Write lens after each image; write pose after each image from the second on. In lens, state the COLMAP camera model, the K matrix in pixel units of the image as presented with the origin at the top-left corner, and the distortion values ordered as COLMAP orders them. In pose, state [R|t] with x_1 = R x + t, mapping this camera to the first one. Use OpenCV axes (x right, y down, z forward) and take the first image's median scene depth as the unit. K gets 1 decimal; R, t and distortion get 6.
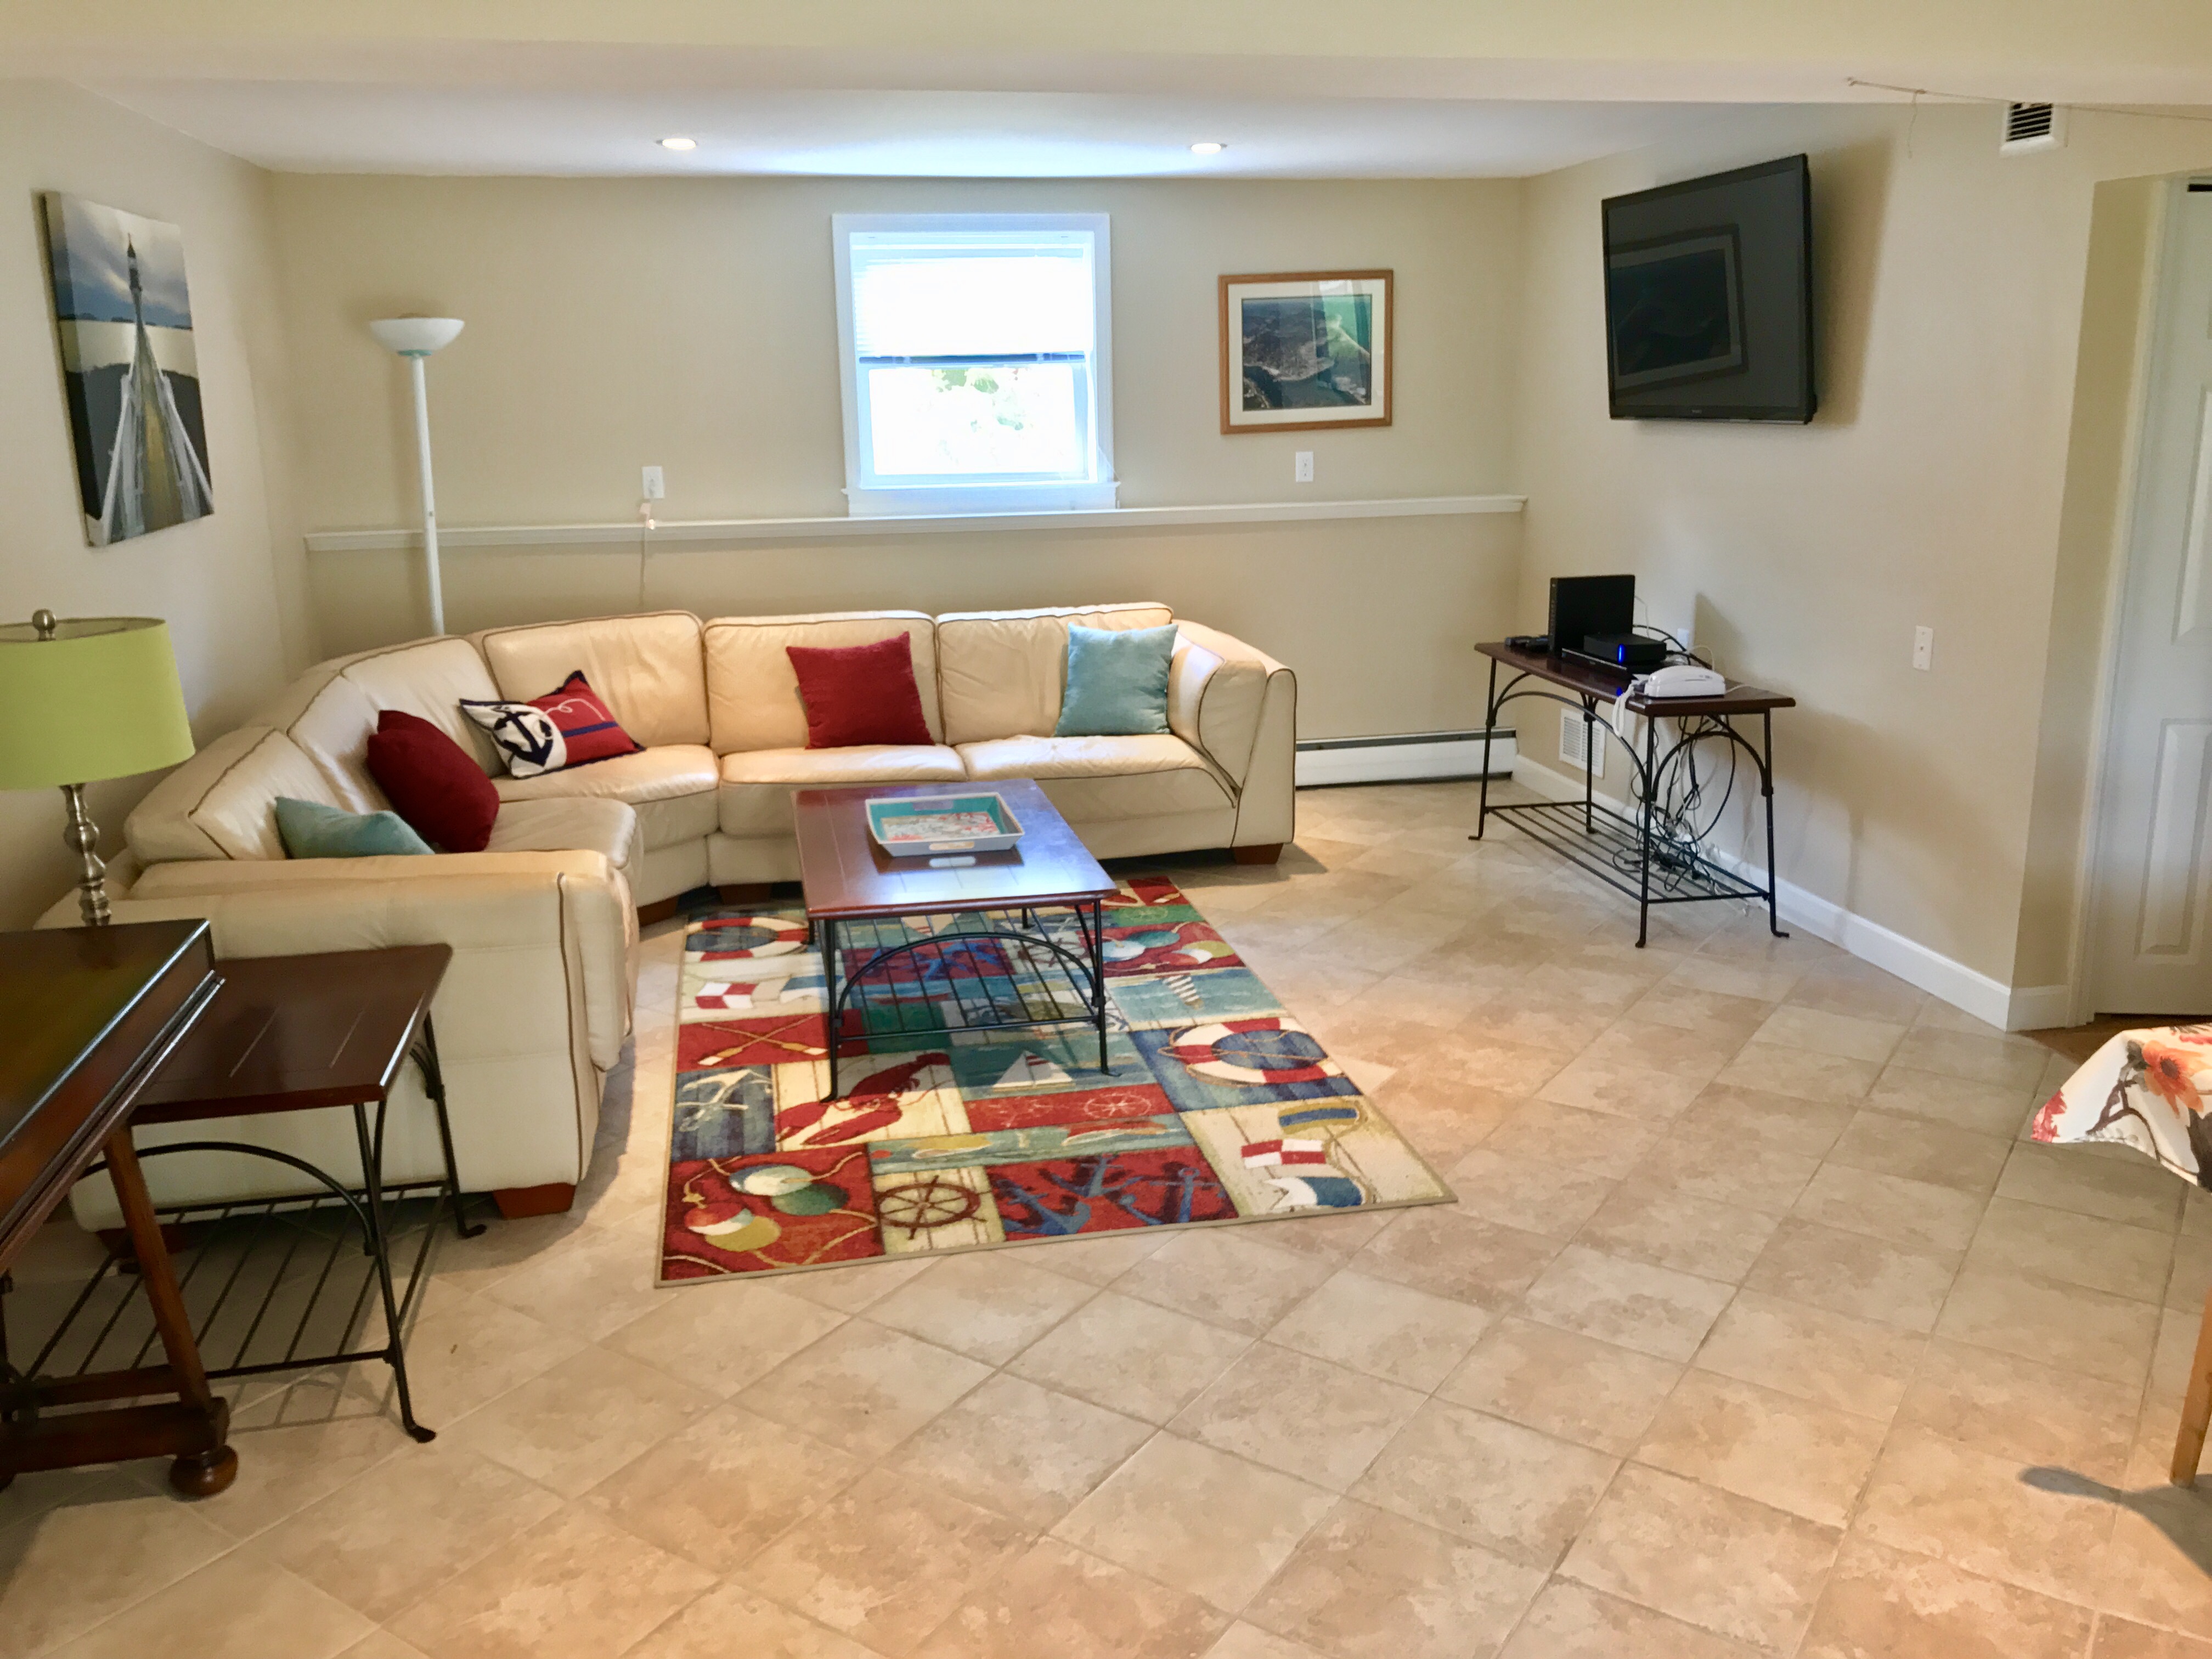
lens RADIAL K [[1808.1, 0, 1097.1], [0, 1808.1, 826.7], [0, 0, 1]] dist [0.017309, -0.002687]
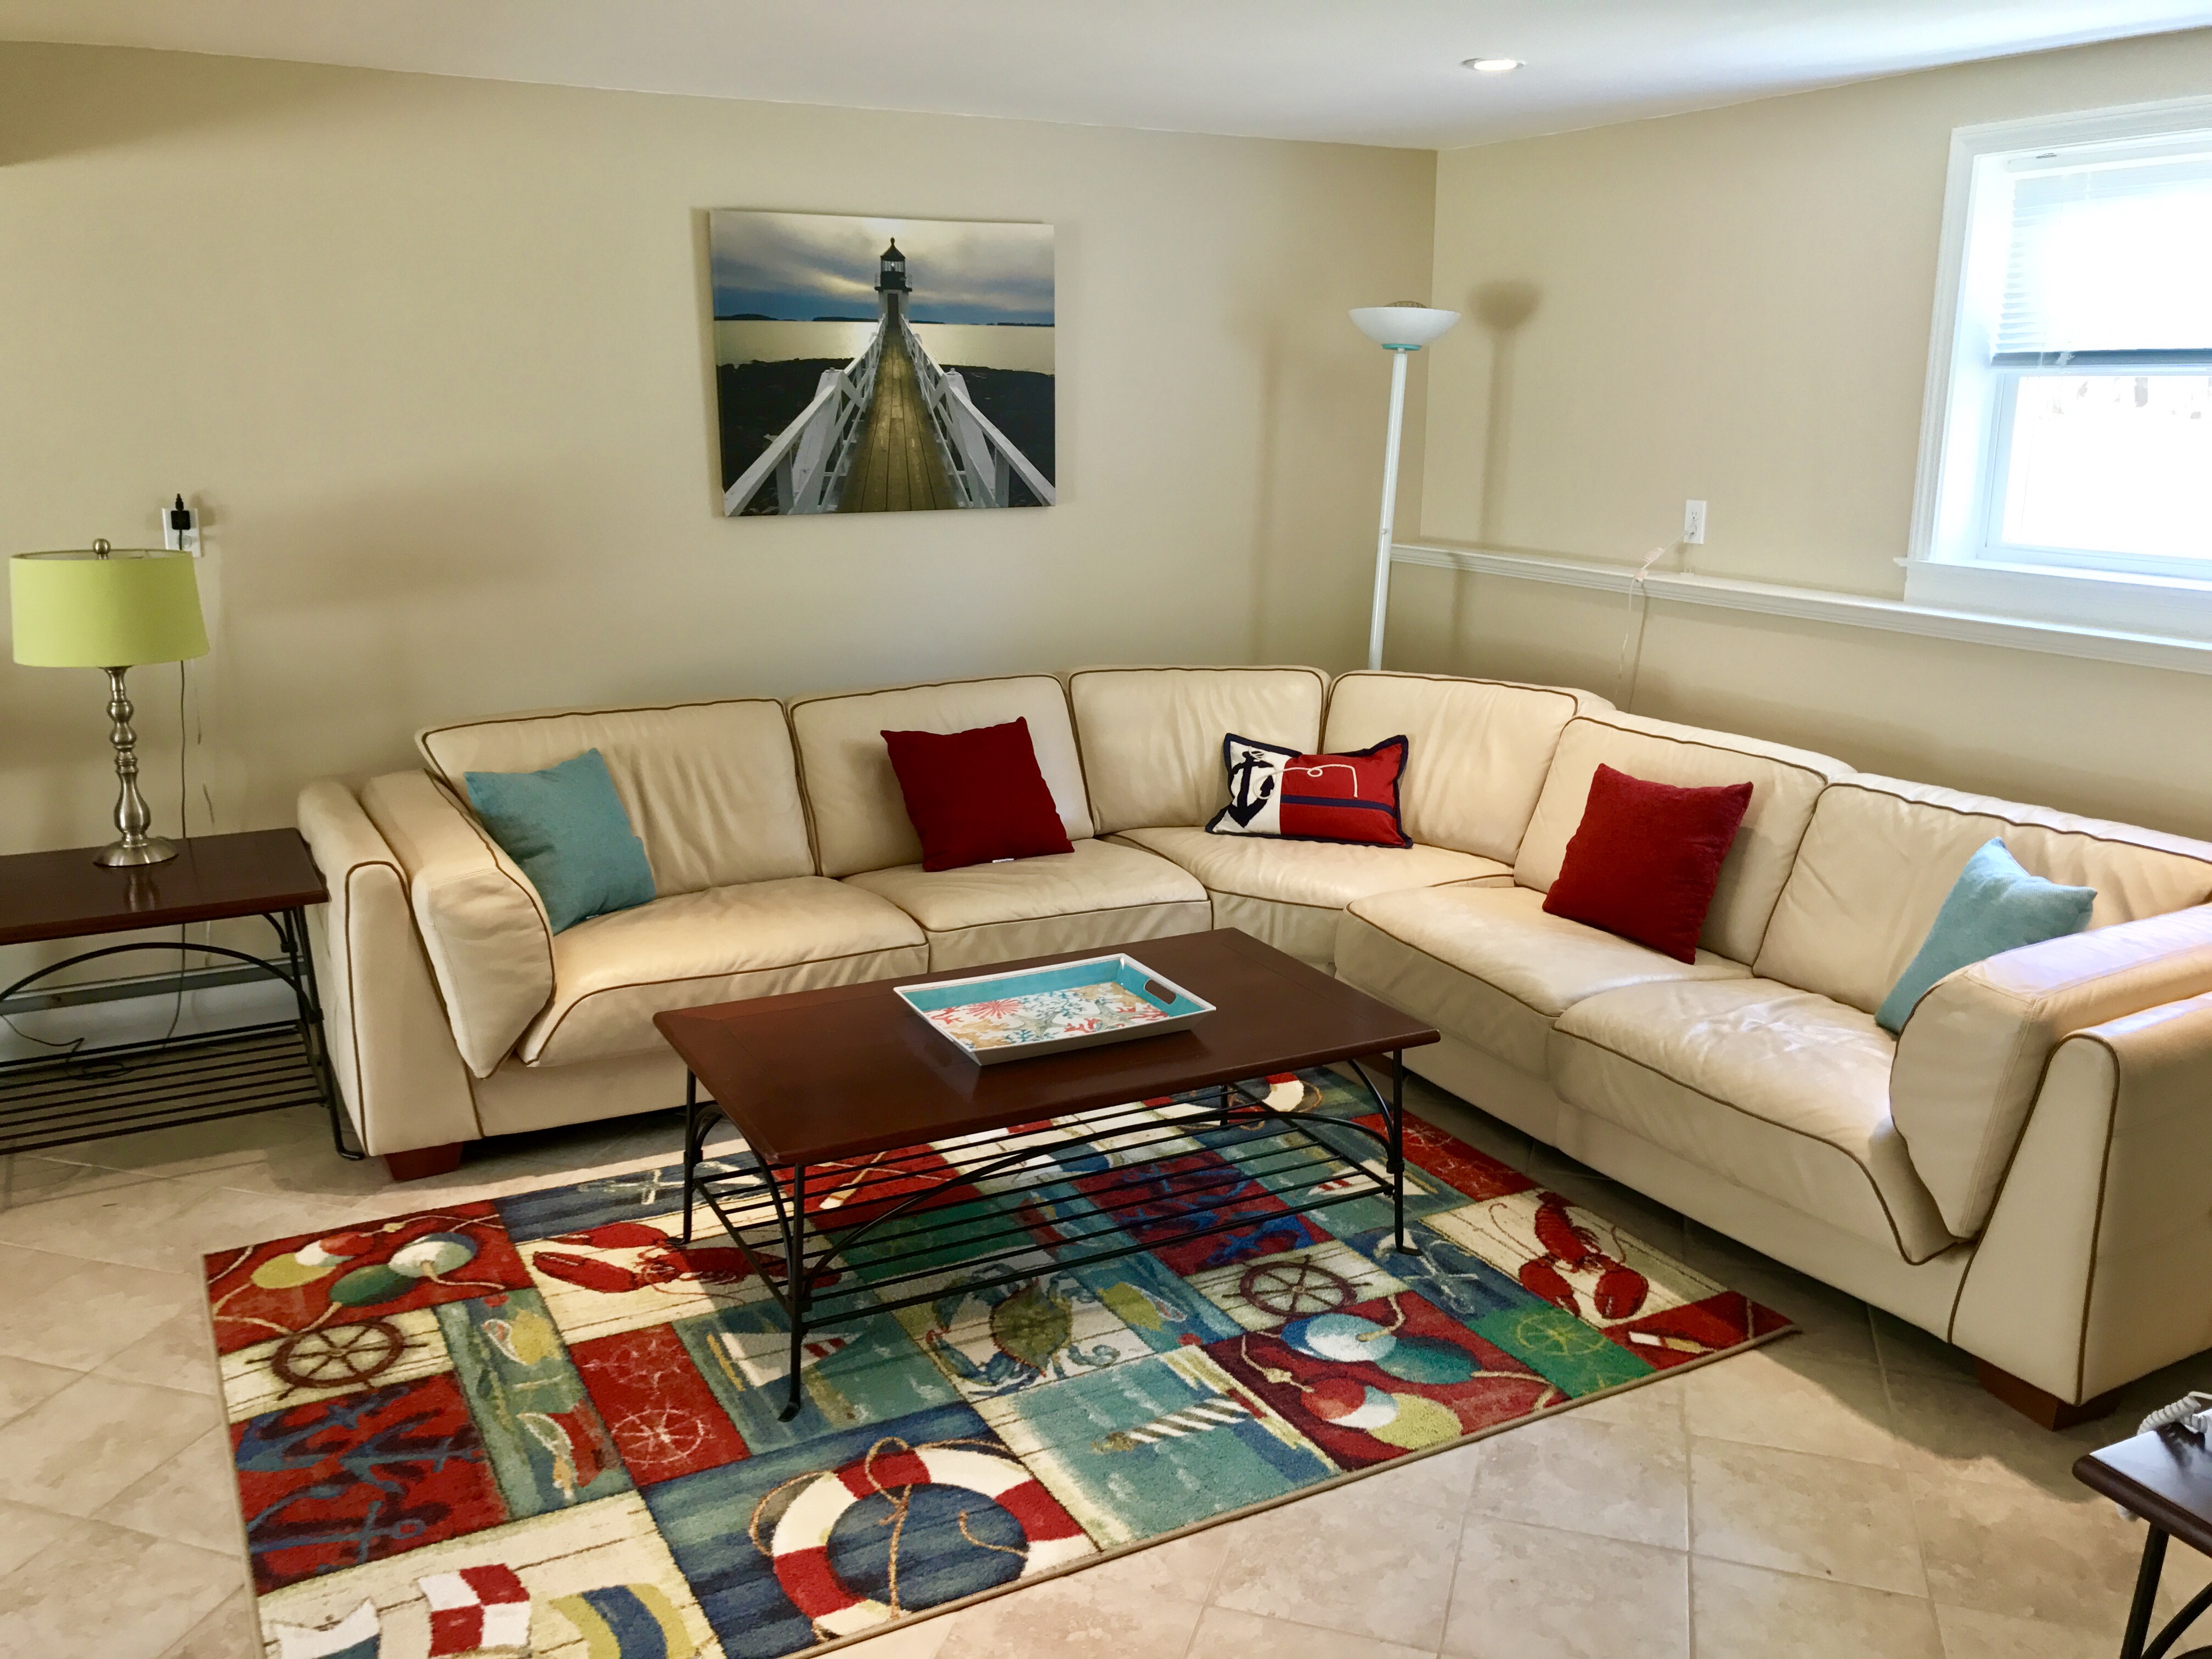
lens RADIAL K [[1808.1, 0, 1096.8], [0, 1808.1, 822.8], [0, 0, 1]] dist [0.017309, -0.002687]
pose [[0.282651, 0.246054, -0.927128, 0.637916], [-0.241802, 0.953604, 0.179363, -0.232255], [0.928246, 0.173484, 0.329034, 0.873676]]
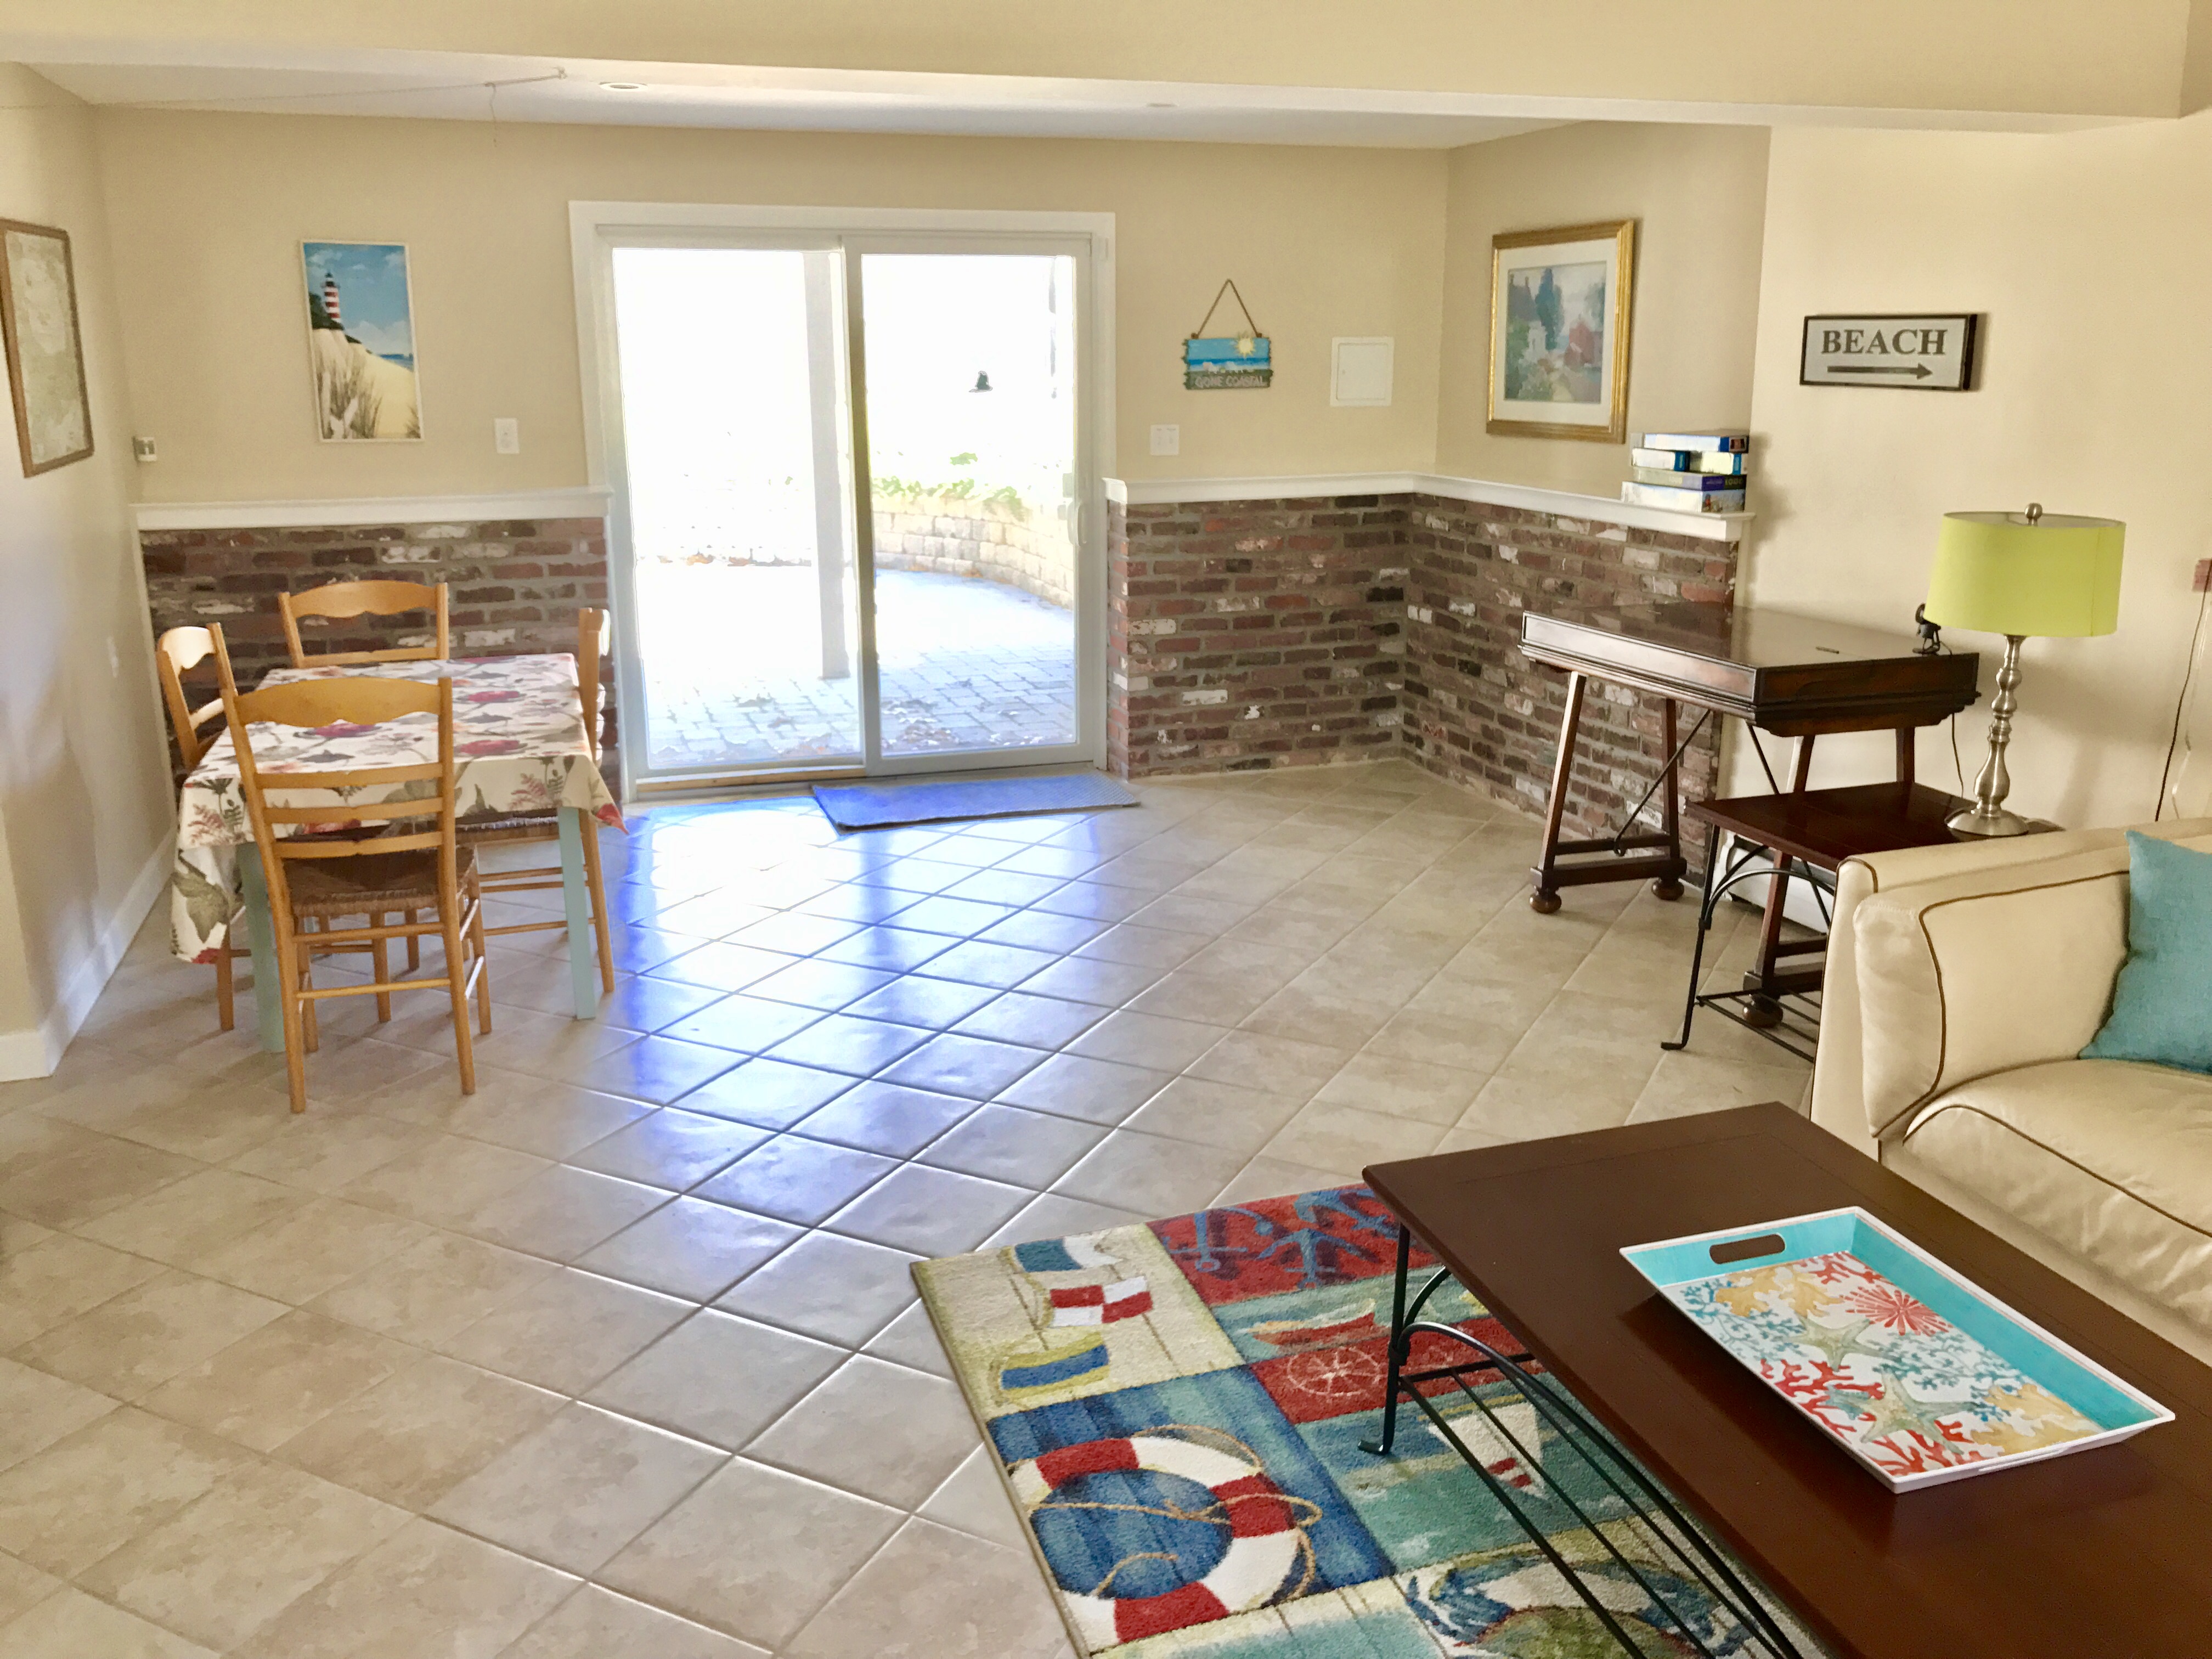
lens RADIAL K [[1808.1, 0, 1107.3], [0, 1808.1, 829.1], [0, 0, 1]] dist [0.017309, -0.002687]
pose [[-0.993015, 0.050827, -0.106480, 0.163289], [-0.008214, 0.870491, 0.492115, -0.378841], [0.117703, 0.489552, -0.863993, 1.482746]]
